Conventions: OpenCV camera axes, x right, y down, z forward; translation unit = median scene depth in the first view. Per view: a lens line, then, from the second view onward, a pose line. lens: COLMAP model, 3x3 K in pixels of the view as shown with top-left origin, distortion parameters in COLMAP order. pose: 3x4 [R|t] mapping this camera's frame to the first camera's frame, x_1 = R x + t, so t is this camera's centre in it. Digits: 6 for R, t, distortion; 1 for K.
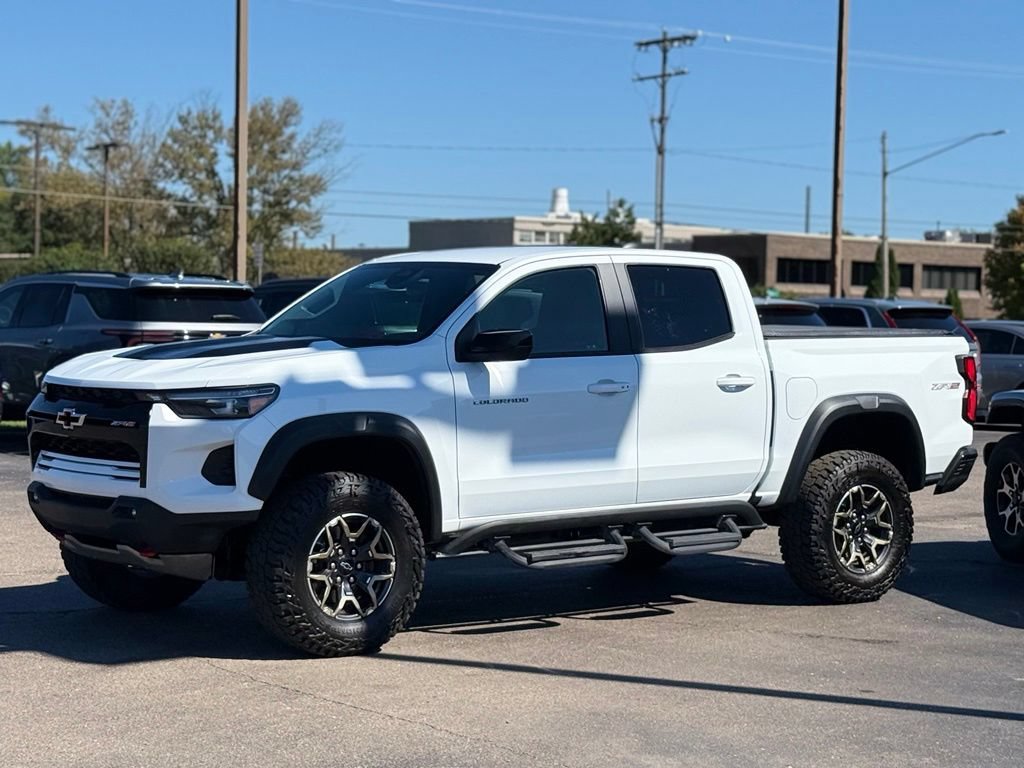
lens RADIAL K [[2253.9, 0, 474.3], [0, 2253.9, 388.3], [0, 0, 1]] dist [0.086050, 0.636150]
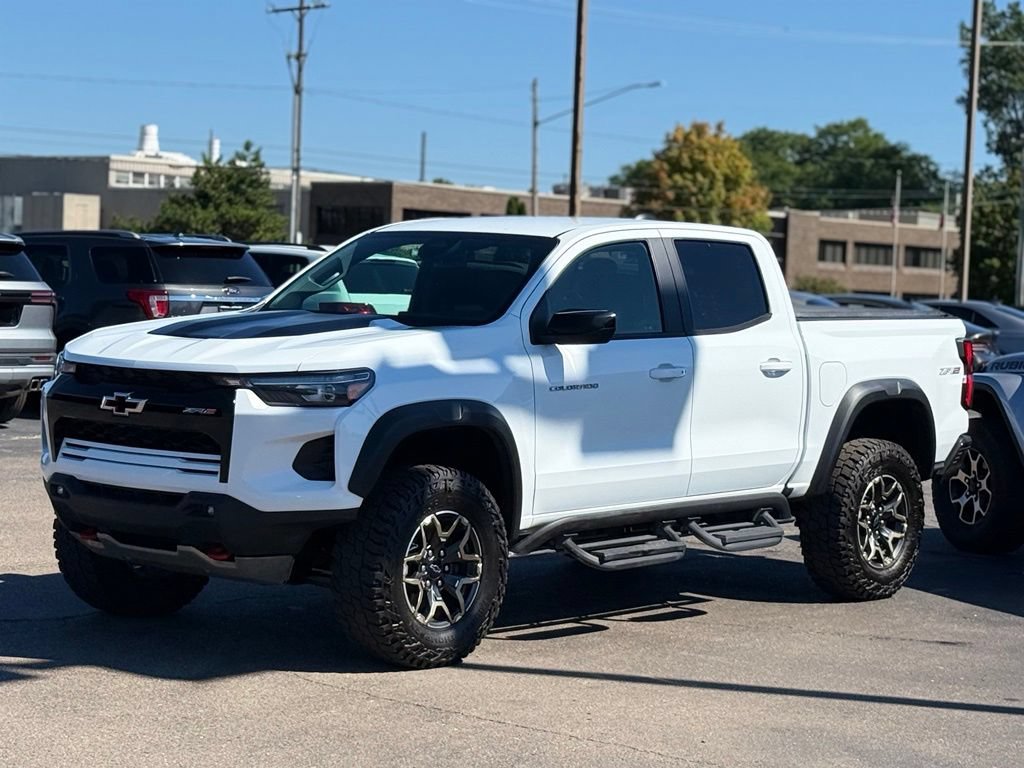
lens RADIAL K [[2442.2, 0, 512.0], [0, 2442.2, 384.0], [0, 0, 1]] dist [0.106105, 0.416174]
pose [[0.981098, 0.009147, 0.193295, -0.192738], [-0.012180, 0.999821, 0.014511, -0.009159], [-0.193128, -0.016591, 0.981033, 0.024085]]
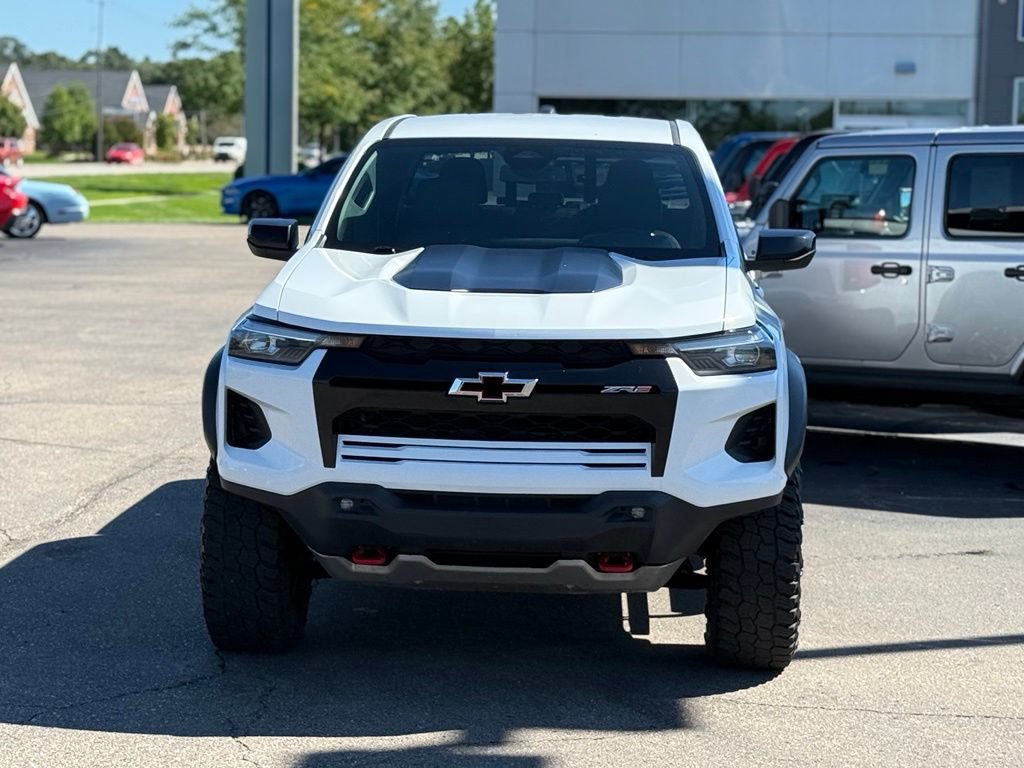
lens RADIAL K [[2442.2, 0, 512.0], [0, 2442.2, 384.0], [0, 0, 1]] dist [0.106105, 0.416174]
pose [[0.682282, -0.083520, 0.726302, -0.636889], [0.022974, 0.995412, 0.092884, -0.050007], [-0.730728, -0.046687, 0.681071, 0.443223]]
